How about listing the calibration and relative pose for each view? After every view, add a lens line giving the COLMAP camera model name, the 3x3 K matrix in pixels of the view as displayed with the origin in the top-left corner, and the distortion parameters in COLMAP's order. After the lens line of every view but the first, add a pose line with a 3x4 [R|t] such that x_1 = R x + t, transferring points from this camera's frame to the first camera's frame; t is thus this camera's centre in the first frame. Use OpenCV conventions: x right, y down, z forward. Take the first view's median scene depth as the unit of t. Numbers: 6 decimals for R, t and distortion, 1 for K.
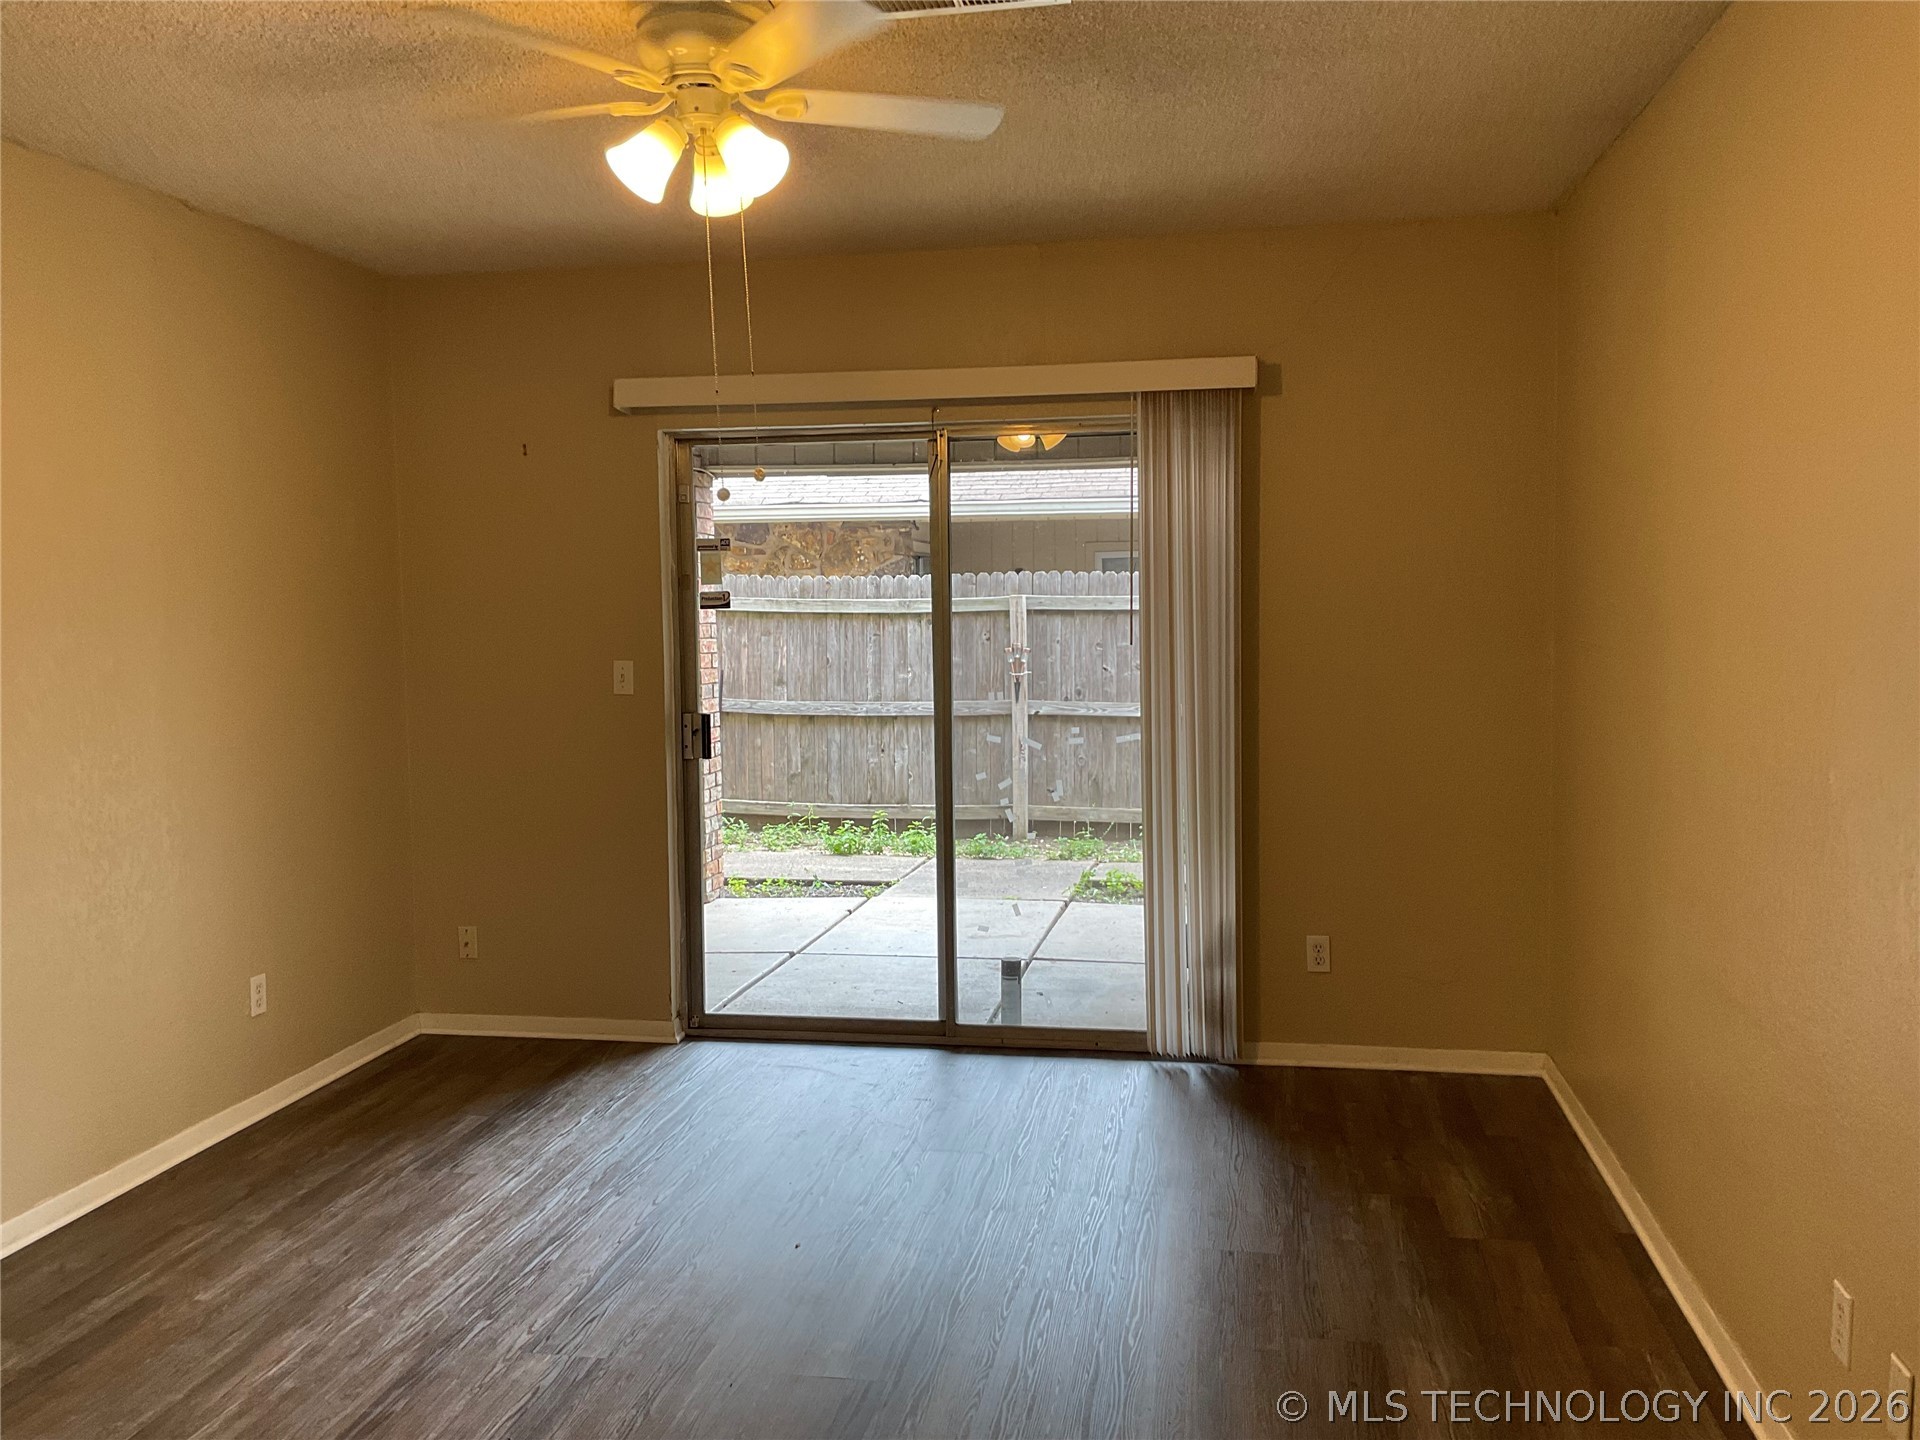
lens RADIAL K [[1584.7, 0, 967.6], [0, 1584.7, 717.5], [0, 0, 1]] dist [0.065573, -0.125172]
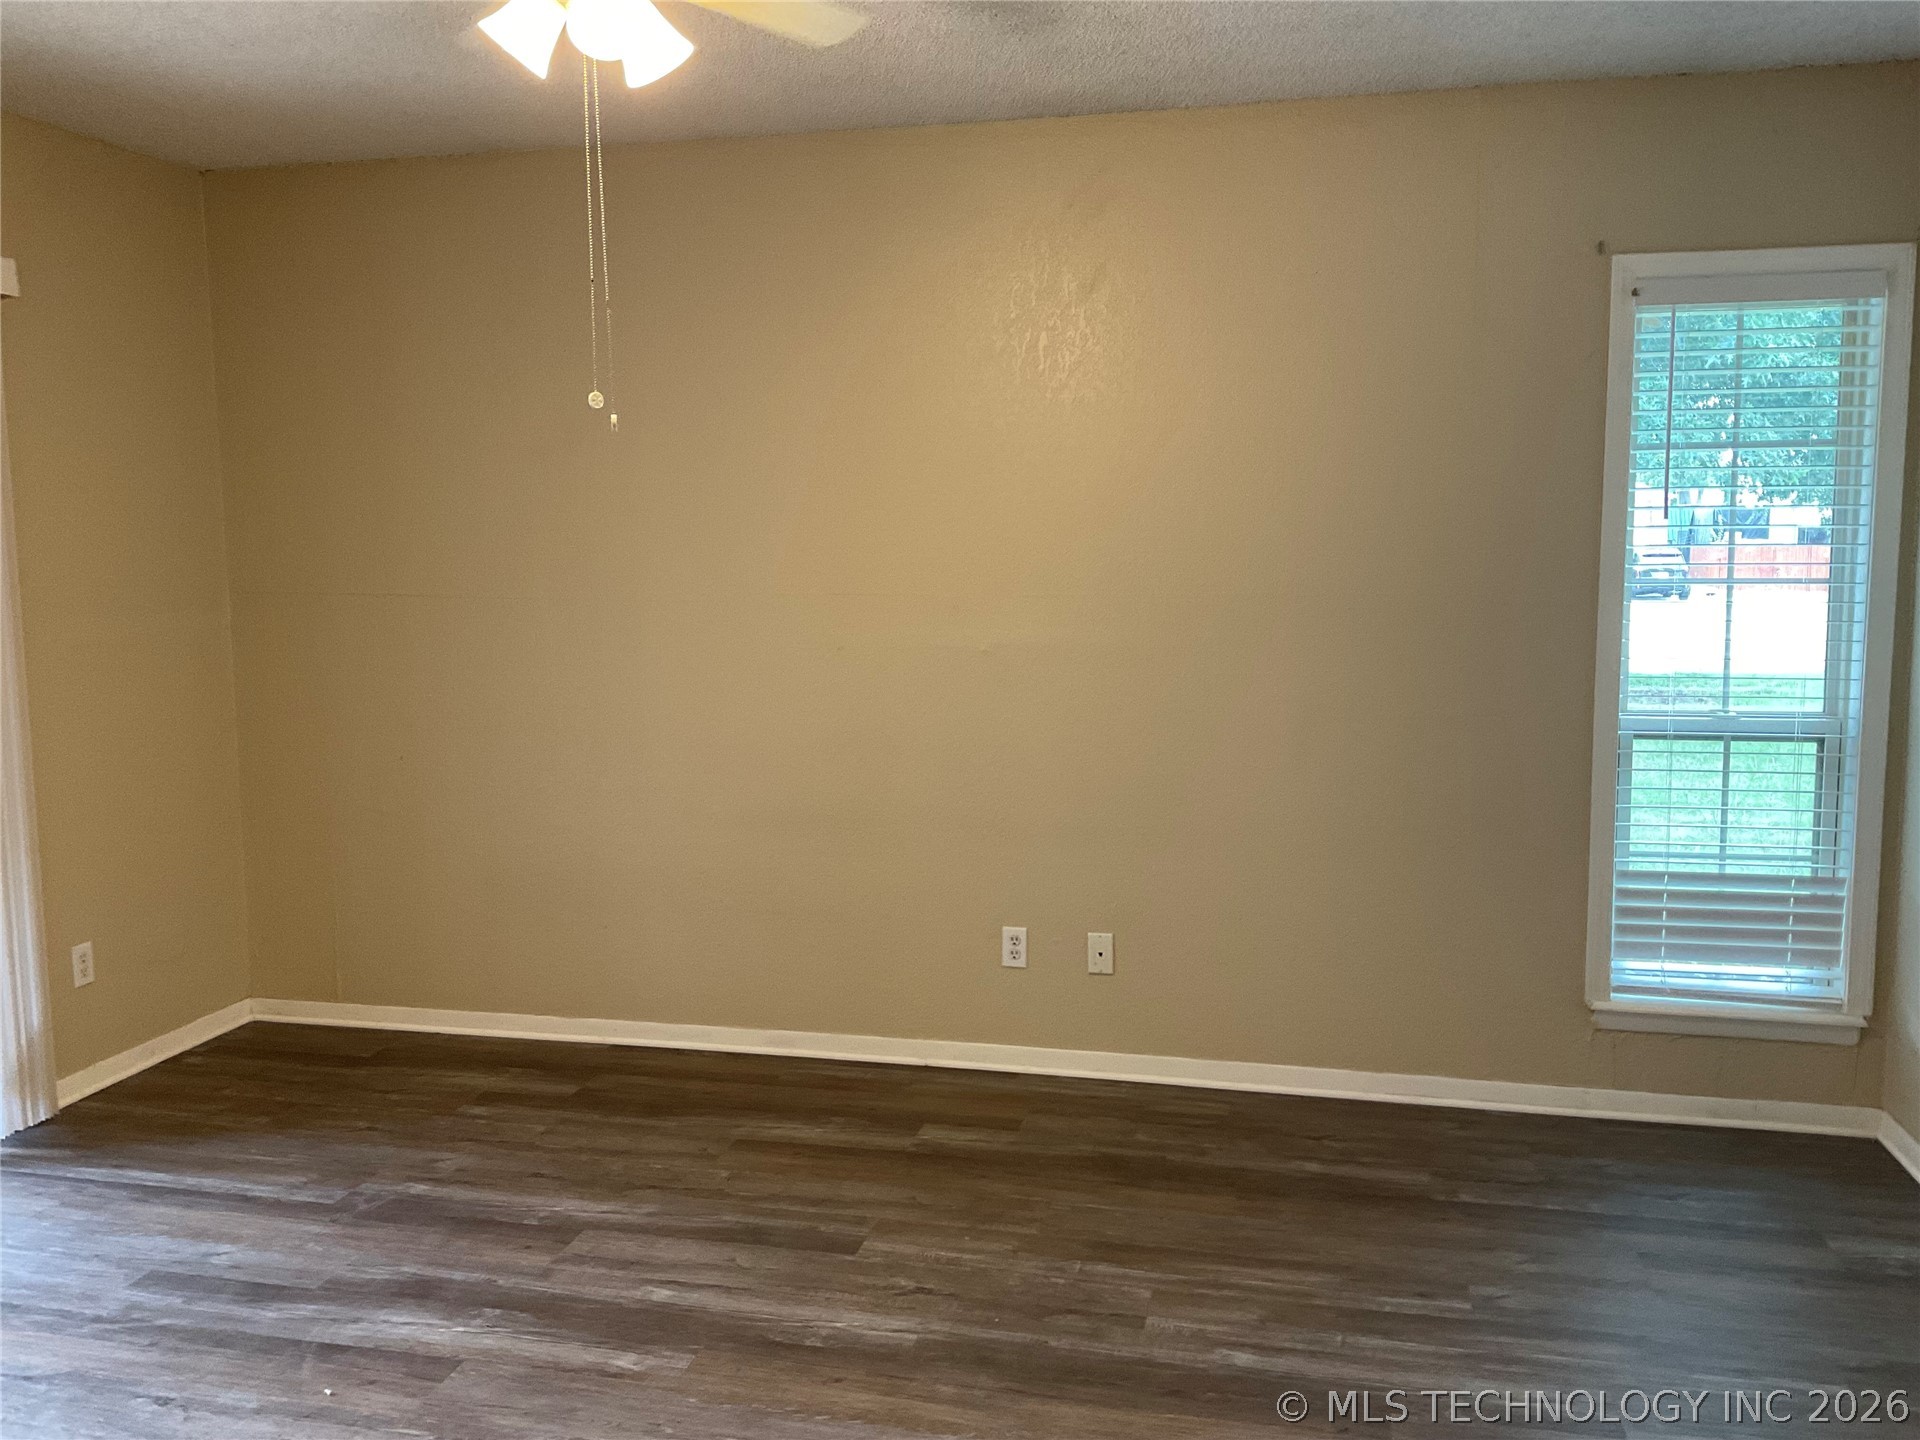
lens RADIAL K [[1584.7, 0, 929.1], [0, 1584.7, 723.7], [0, 0, 1]] dist [0.065573, -0.125172]
pose [[0.077533, -0.089952, 0.992924, -0.786867], [0.081805, 0.993137, 0.083583, -0.022005], [-0.993628, 0.074746, 0.084359, 0.595401]]
